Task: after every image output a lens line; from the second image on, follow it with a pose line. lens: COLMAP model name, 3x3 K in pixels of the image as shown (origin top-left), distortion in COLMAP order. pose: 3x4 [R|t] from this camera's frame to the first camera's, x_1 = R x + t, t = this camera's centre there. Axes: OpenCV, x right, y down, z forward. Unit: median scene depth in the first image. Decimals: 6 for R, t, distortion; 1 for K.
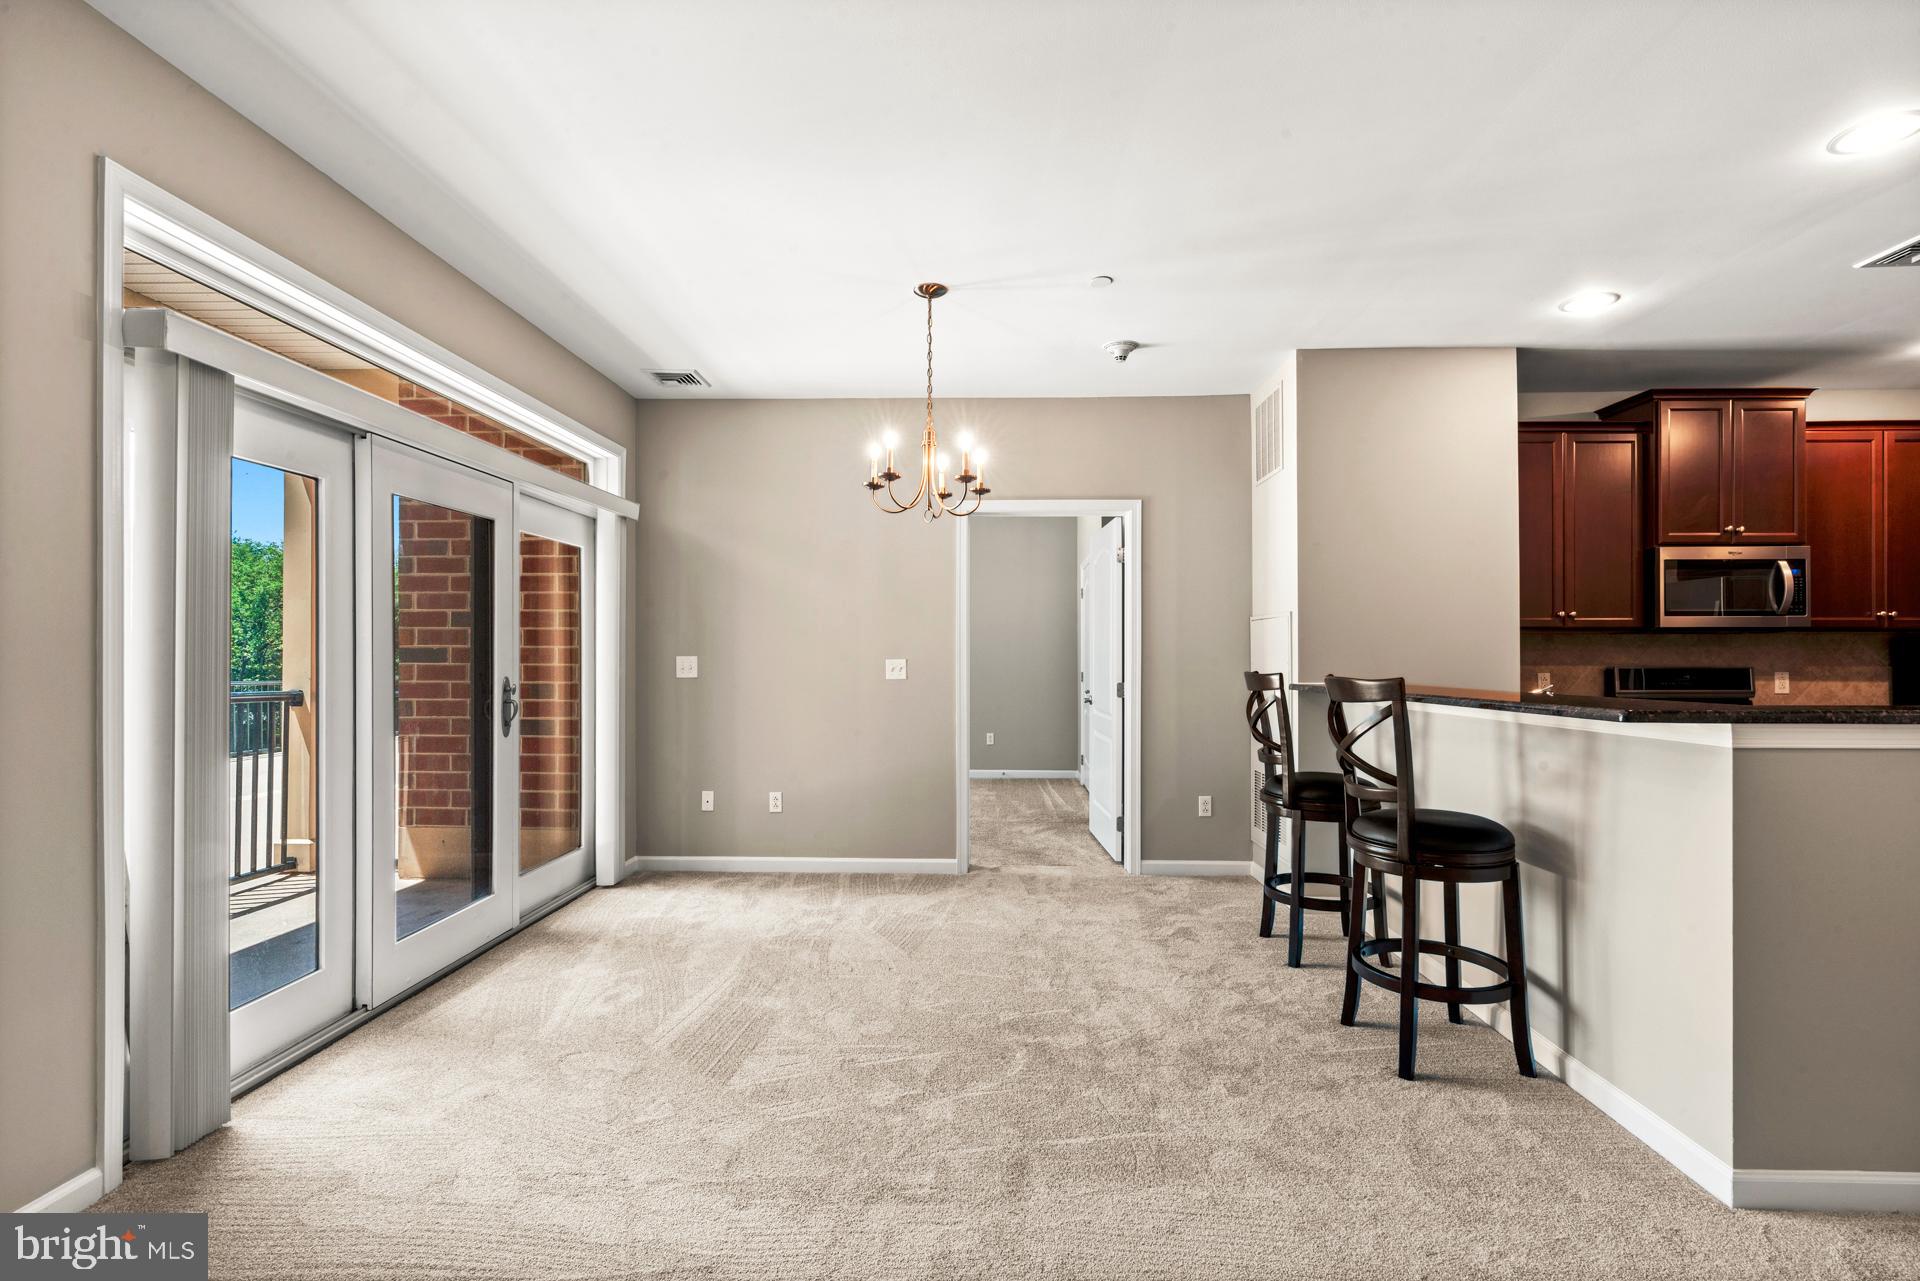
lens RADIAL K [[864.9, 0, 958.8], [0, 864.9, 646.9], [0, 0, 1]] dist [-0.004622, -0.000305]
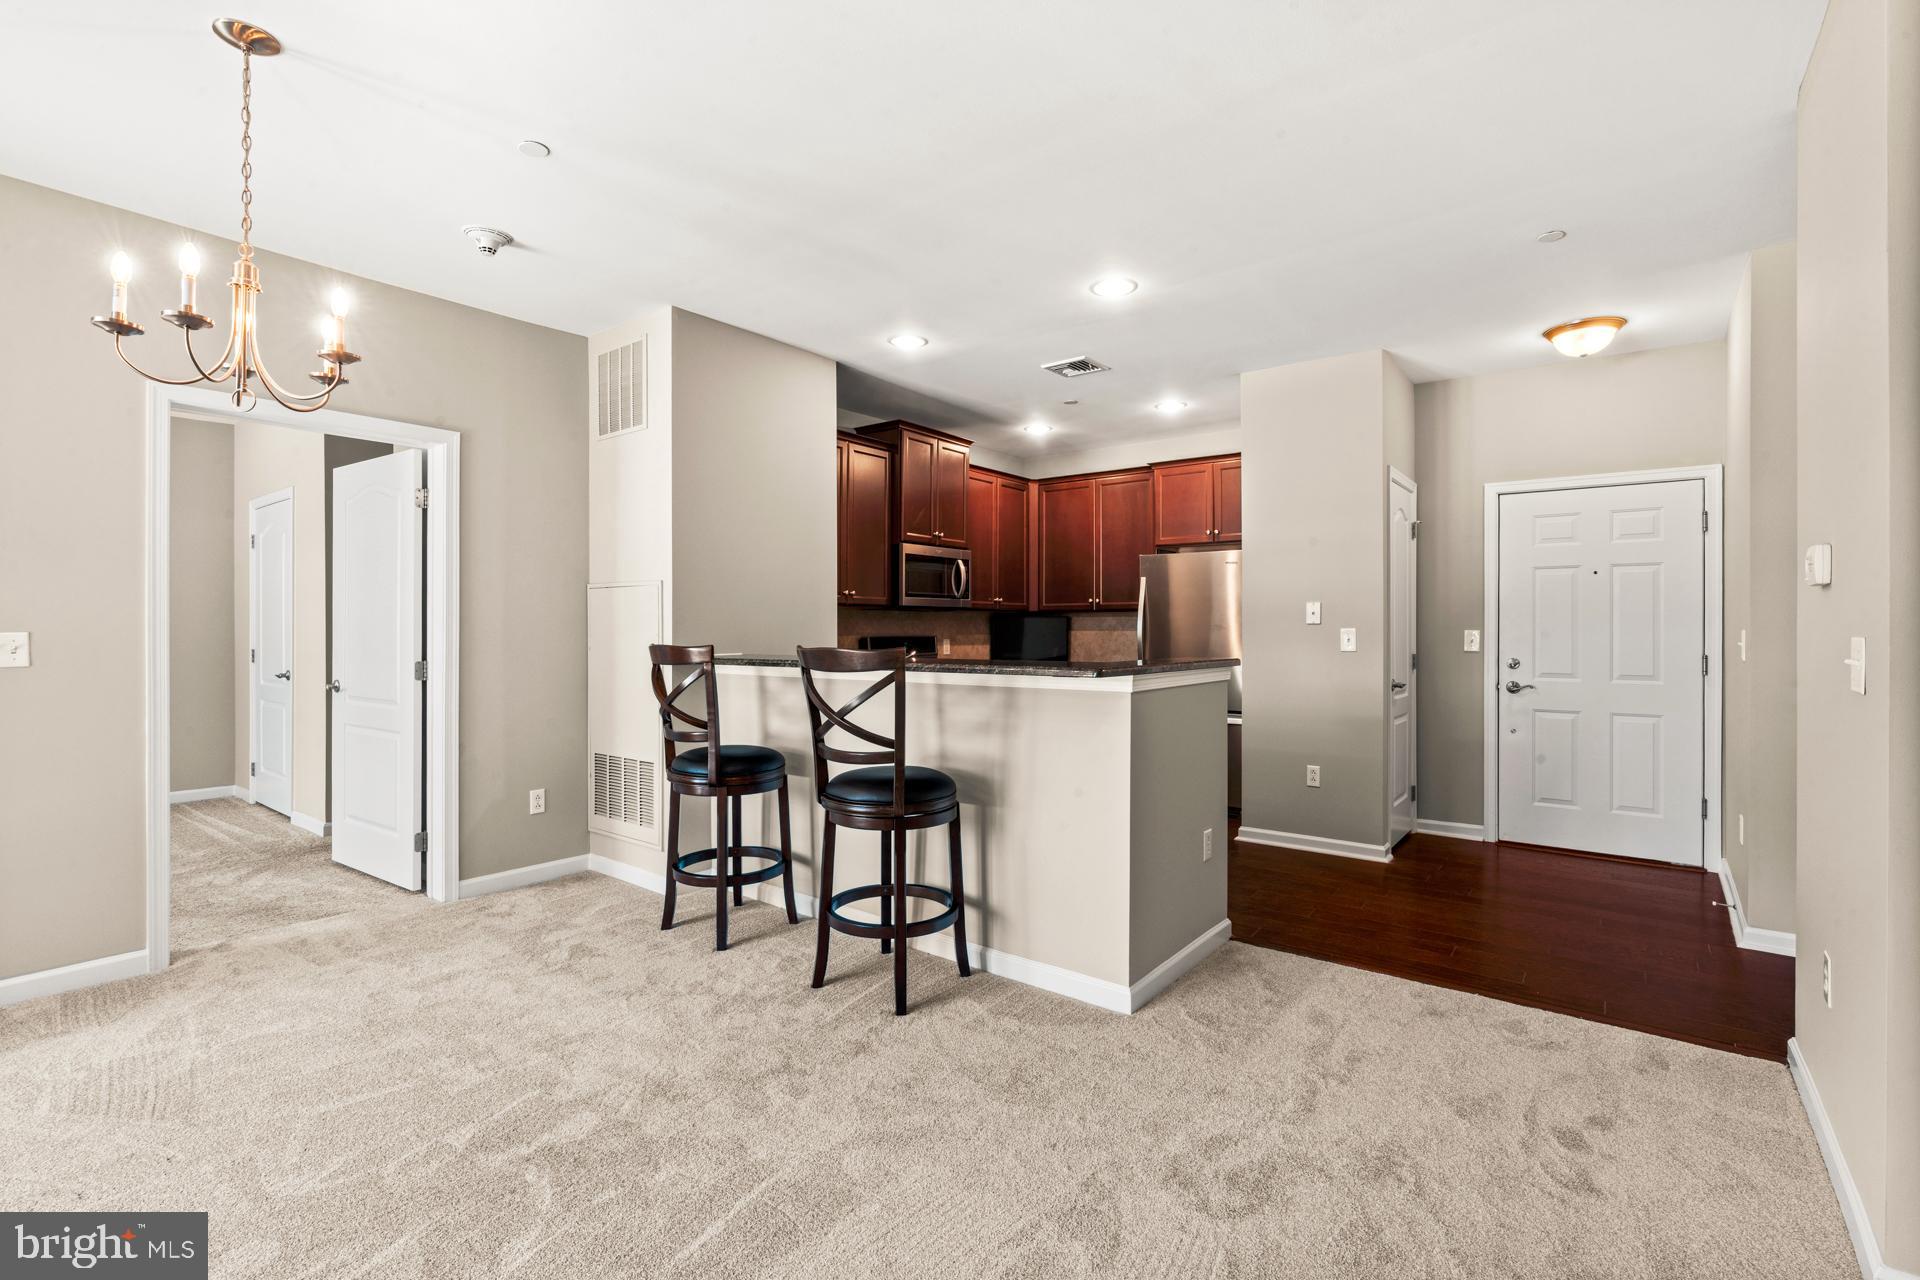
lens RADIAL K [[863.5, 0, 959.1], [0, 863.5, 626.5], [0, 0, 1]] dist [-0.011429, 0.005484]
pose [[0.585196, 0.001620, 0.810890, -0.216980], [-0.009259, 0.999946, 0.004684, 0.002292], [-0.810839, -0.010249, 0.585179, 0.205848]]
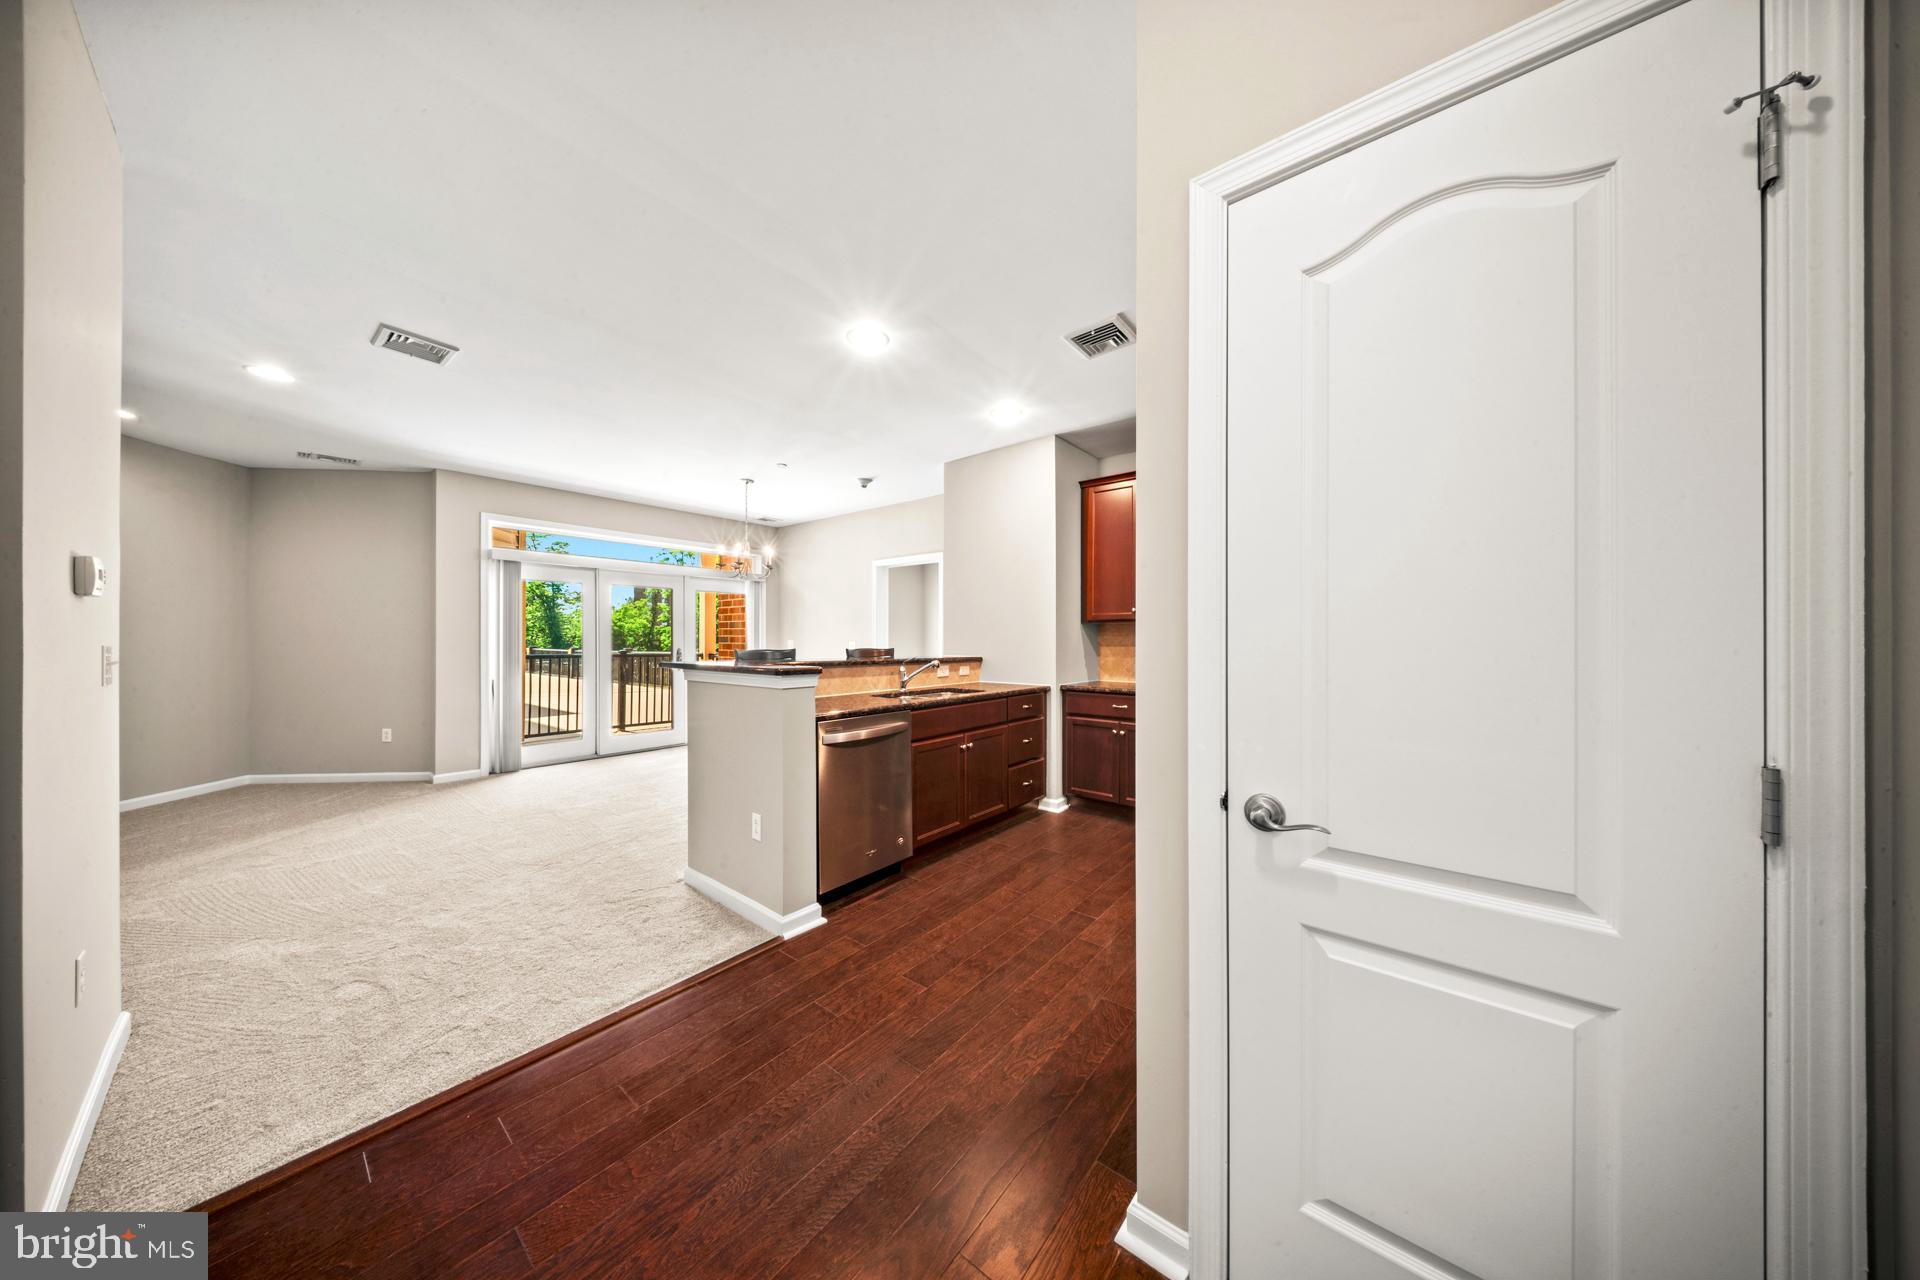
lens RADIAL K [[555.8, 0, 960.0], [0, 555.8, 640.0], [0, 0, 1]] dist [0.000115, -0.004593]
pose [[0.812774, -0.000328, -0.582579, 1.195850], [0.005722, 0.999956, 0.007421, 0.001730], [0.582551, -0.009365, 0.812740, 0.116577]]
